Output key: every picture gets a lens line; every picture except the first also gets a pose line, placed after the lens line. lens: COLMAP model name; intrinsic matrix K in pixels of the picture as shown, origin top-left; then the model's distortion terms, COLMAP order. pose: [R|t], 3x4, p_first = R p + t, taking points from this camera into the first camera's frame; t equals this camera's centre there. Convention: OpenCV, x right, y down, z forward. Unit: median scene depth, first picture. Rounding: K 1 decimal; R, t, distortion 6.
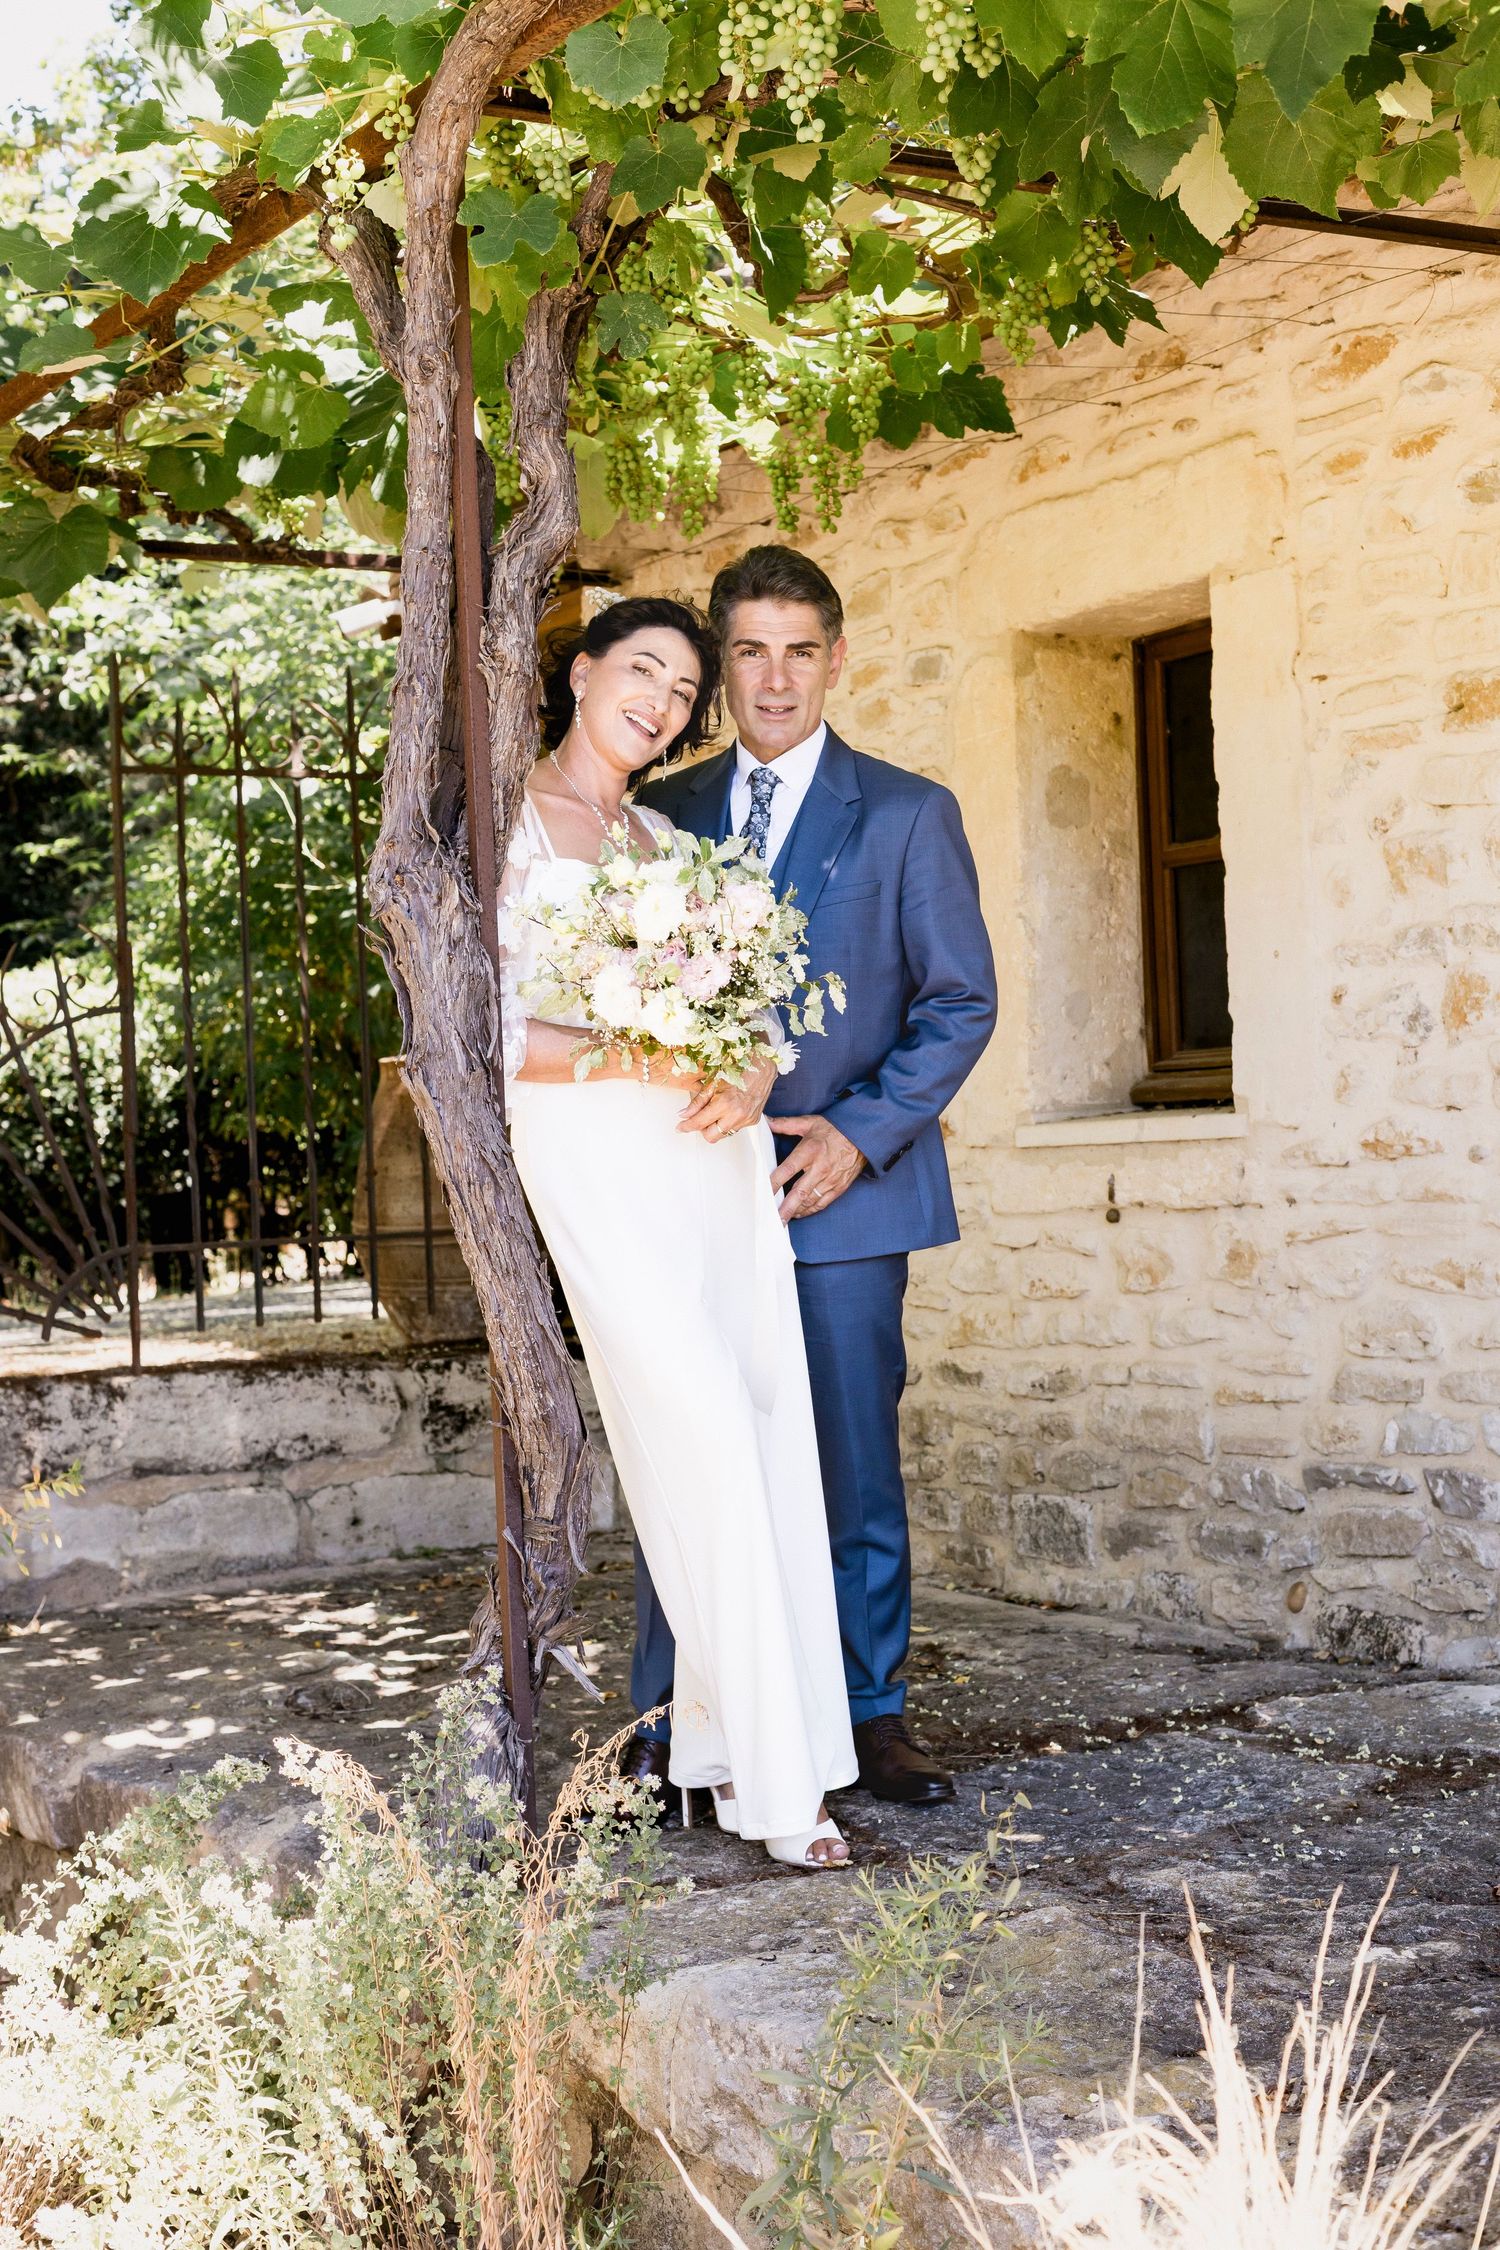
lens RADIAL K [[3231.8, 0, 761.3], [0, 3231.8, 1140.7], [0, 0, 1]] dist [-0.023429, 0.000000]
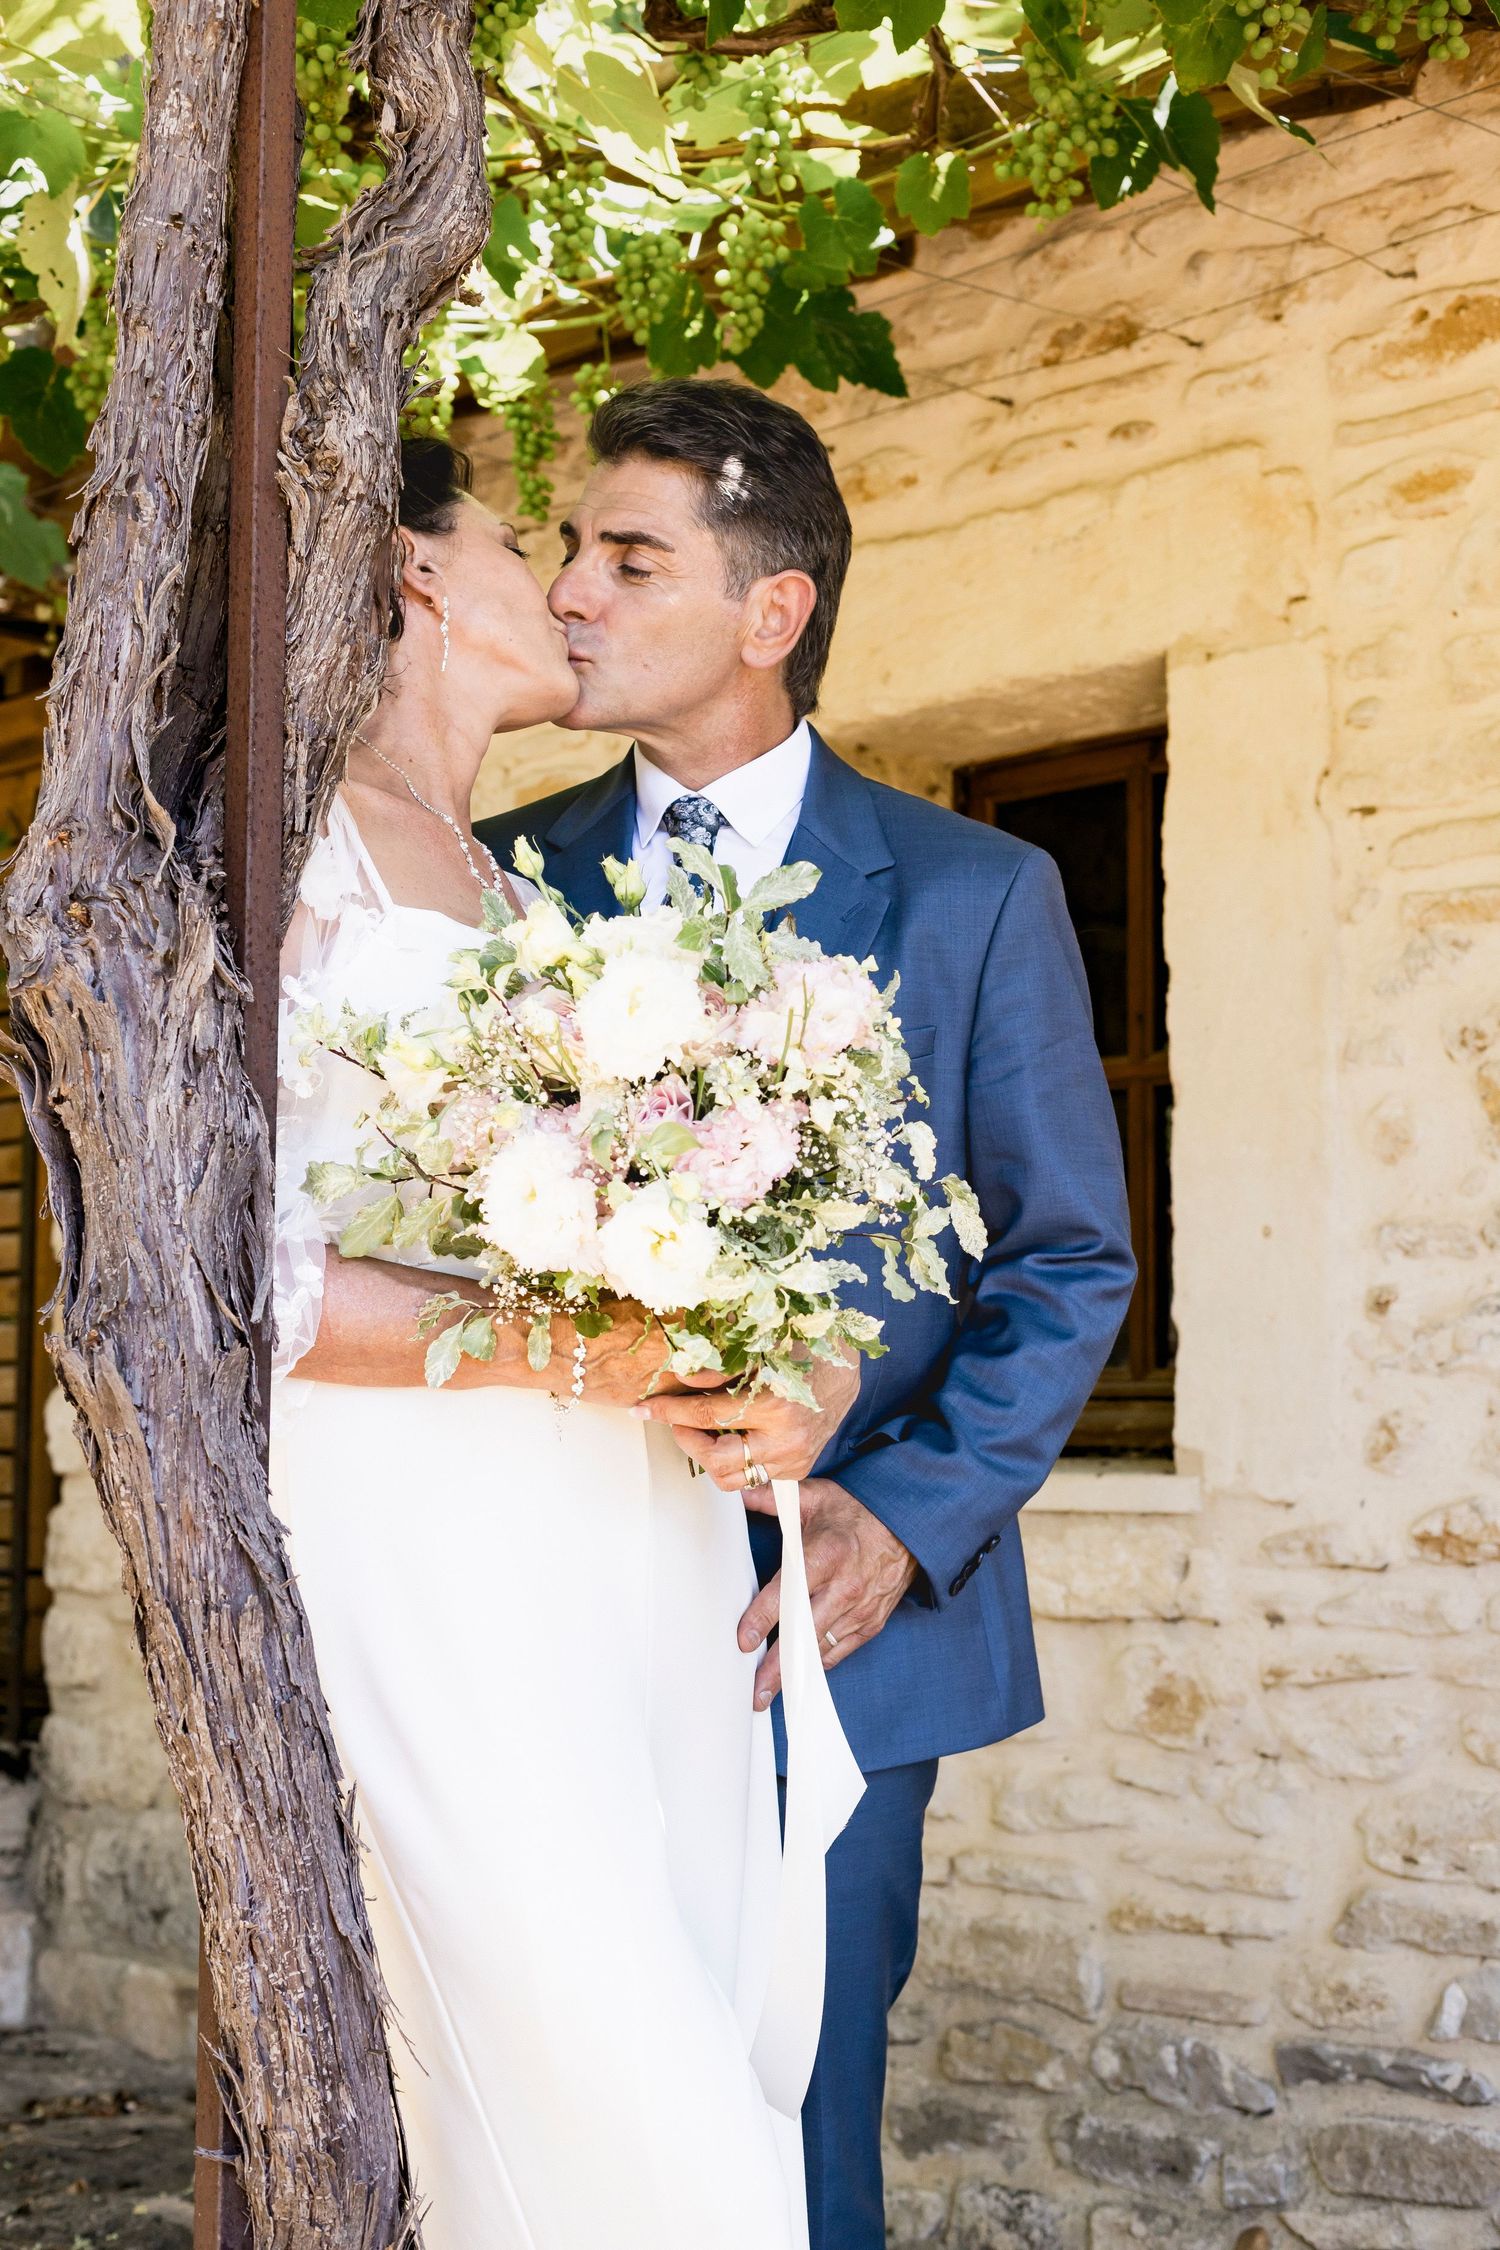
lens RADIAL K [[3231.8, 0, 742.1], [0, 3231.8, 1125.5], [0, 0, 1]] dist [-0.023429, 0.000000]
pose [[0.972113, 0.071352, 0.223396, -0.090120], [-0.049041, 0.993380, -0.103881, -0.007021], [-0.229329, 0.090029, 0.969176, 0.409459]]
